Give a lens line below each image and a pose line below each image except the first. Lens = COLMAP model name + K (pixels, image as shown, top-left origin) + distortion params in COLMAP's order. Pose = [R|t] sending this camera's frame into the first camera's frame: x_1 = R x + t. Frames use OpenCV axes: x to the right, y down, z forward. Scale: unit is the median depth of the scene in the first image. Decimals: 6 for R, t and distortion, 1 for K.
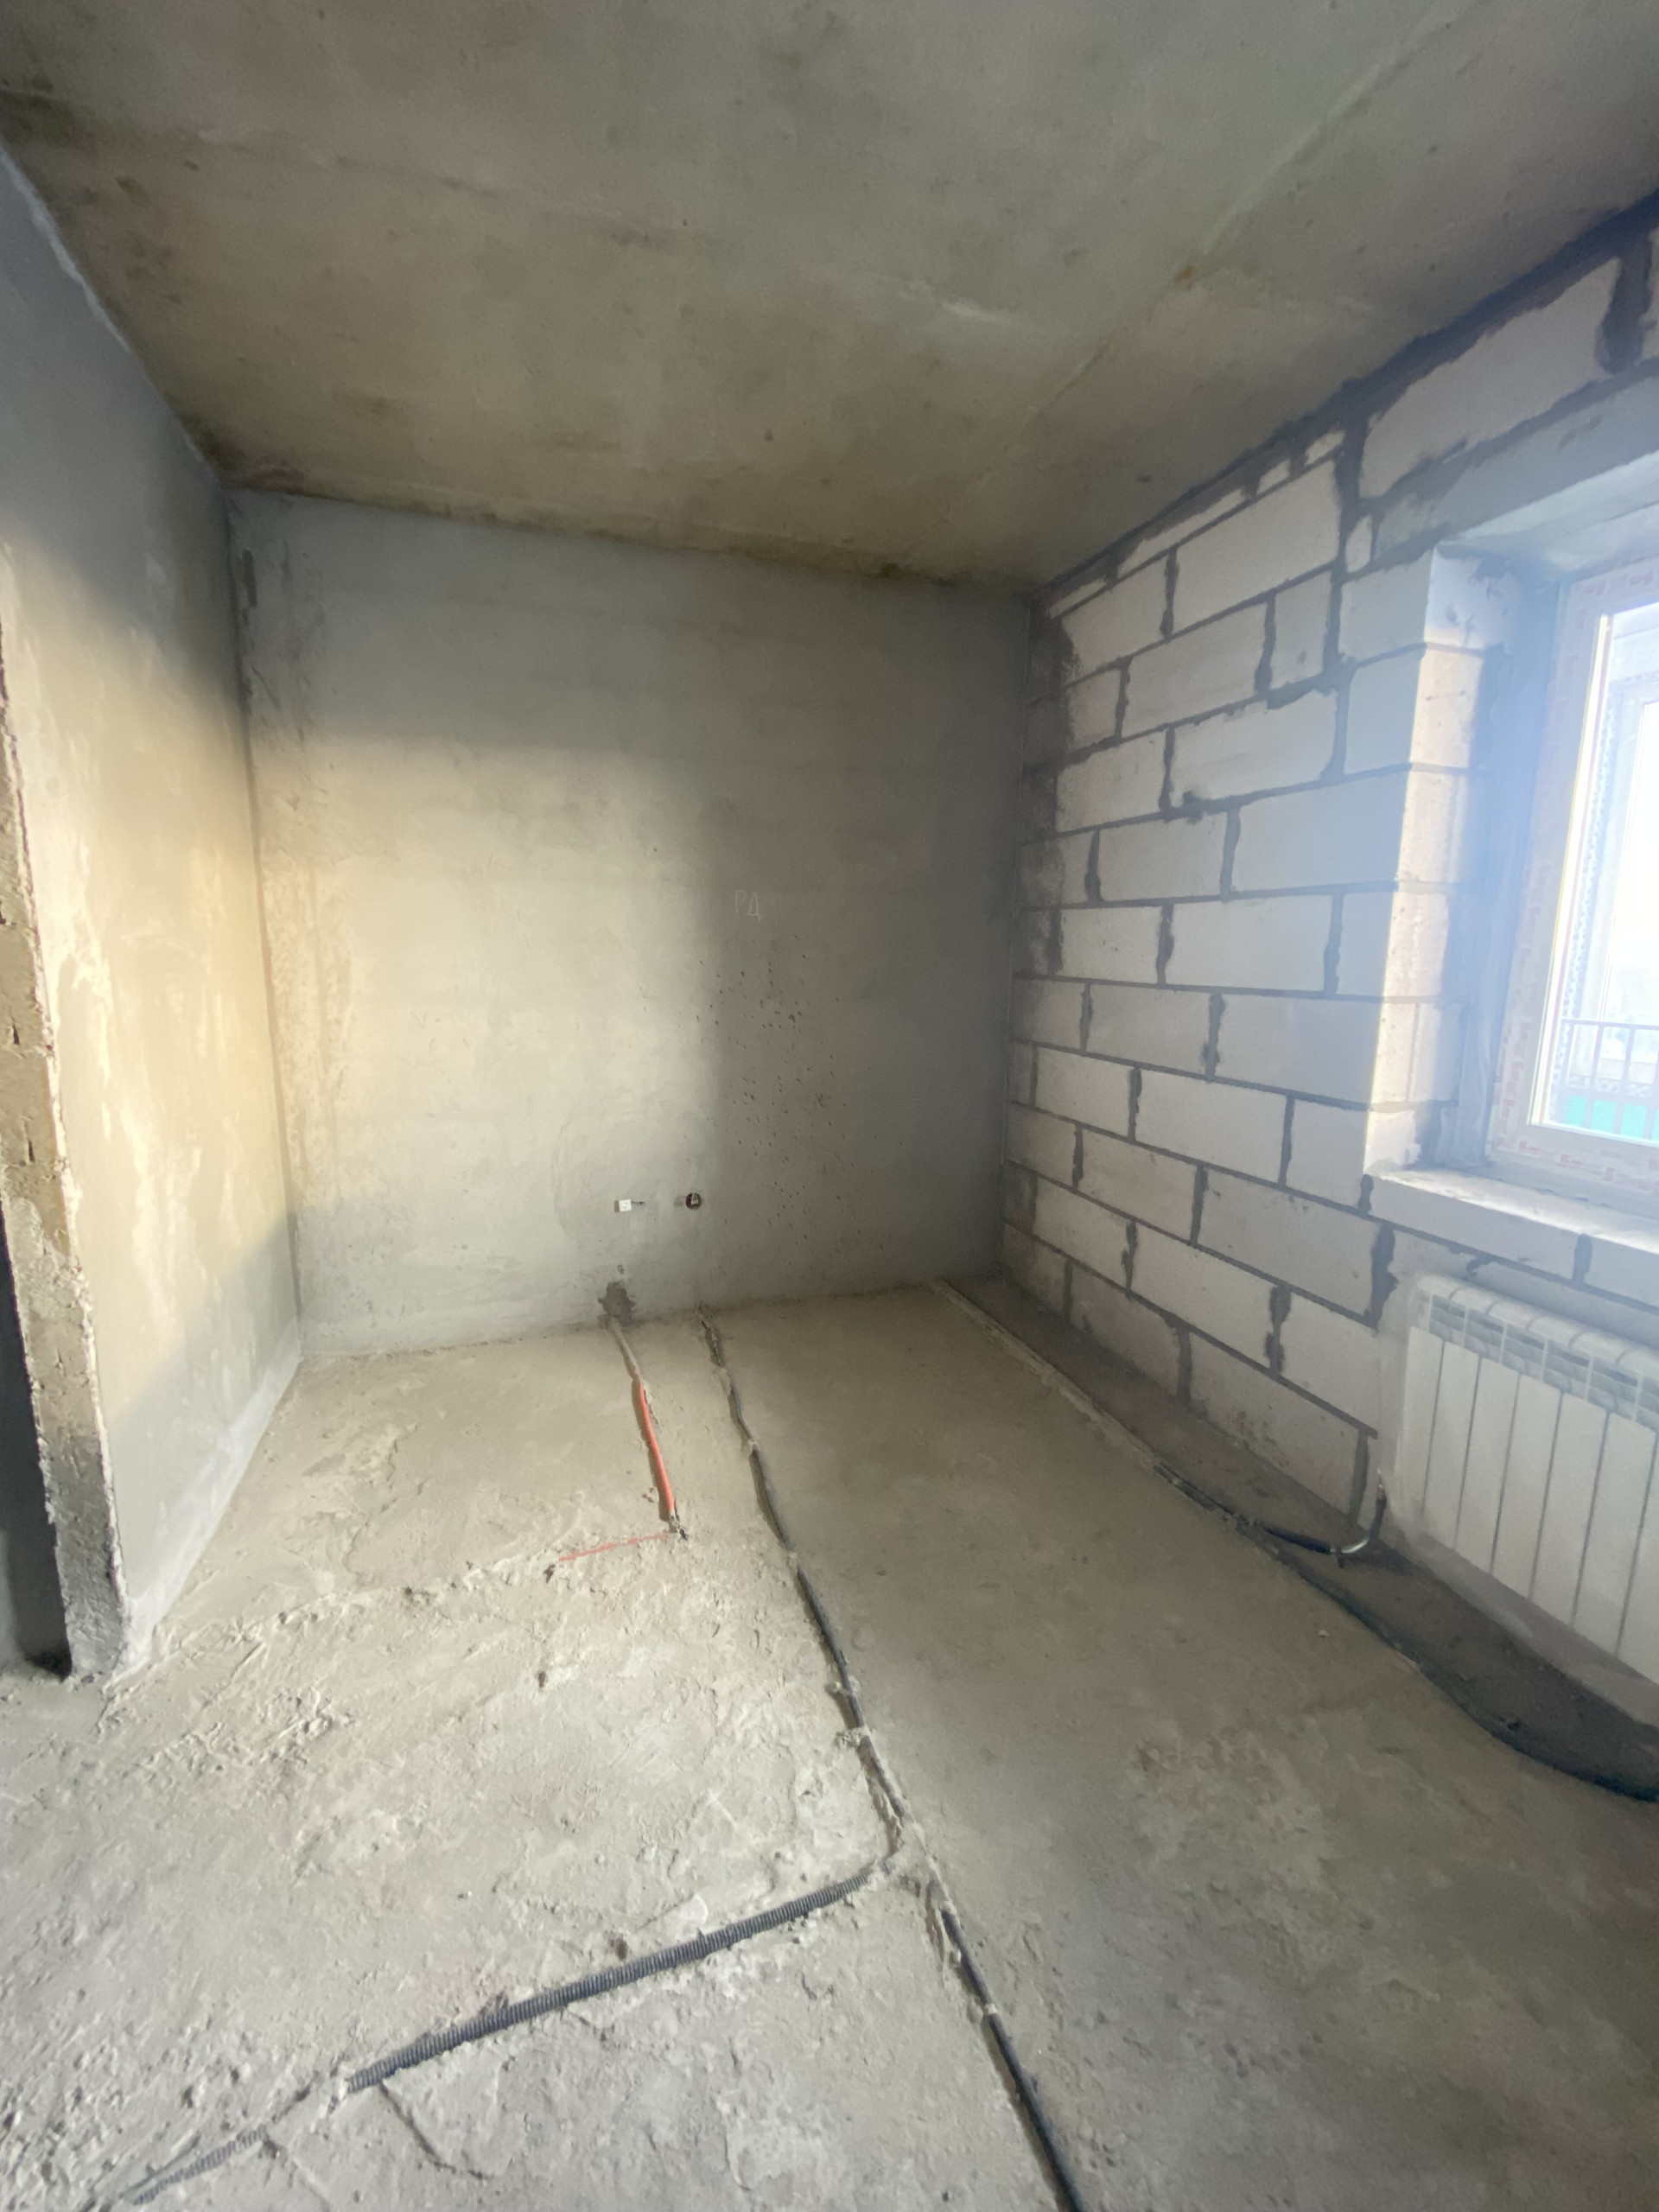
lens RADIAL K [[908.1, 0, 833.3], [0, 908.1, 1101.7], [0, 0, 1]] dist [0.018207, -0.019628]
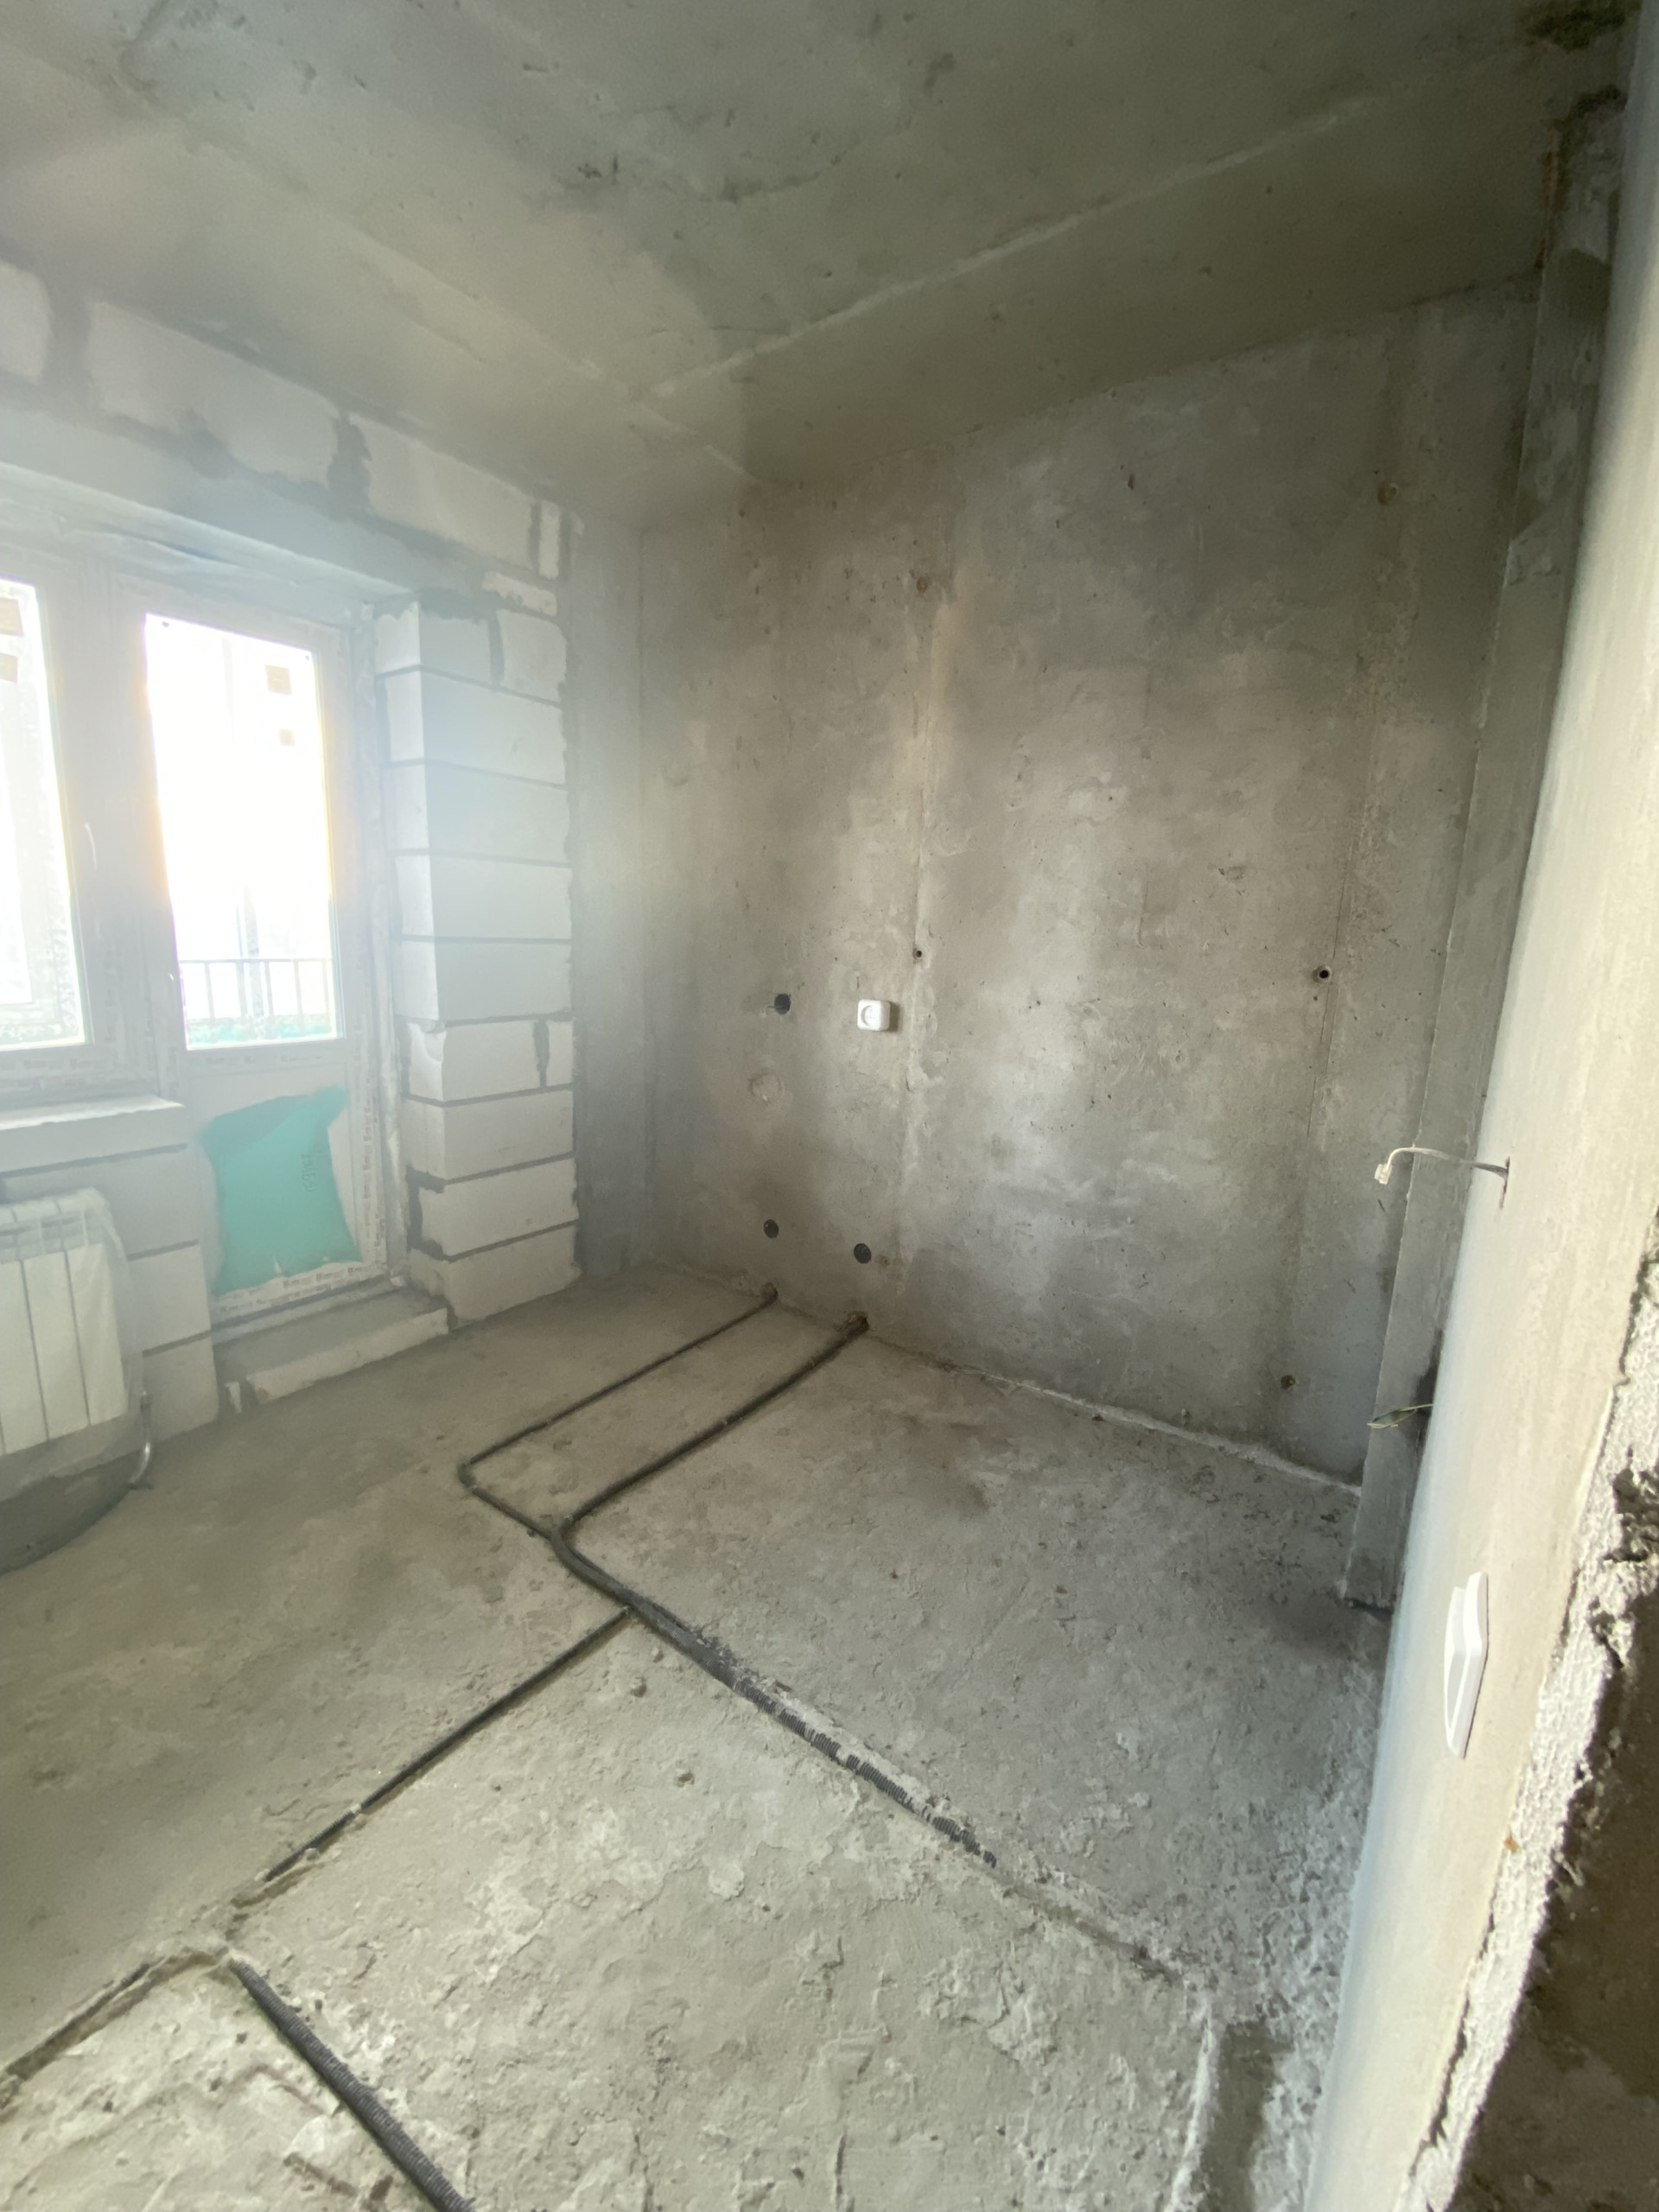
lens RADIAL K [[908.1, 0, 833.3], [0, 908.1, 1101.7], [0, 0, 1]] dist [0.018207, -0.019628]
pose [[-0.597233, -0.183751, 0.780736, -0.899849], [0.097610, 0.949518, 0.298142, -0.146926], [-0.796107, 0.254267, -0.549147, 0.880825]]
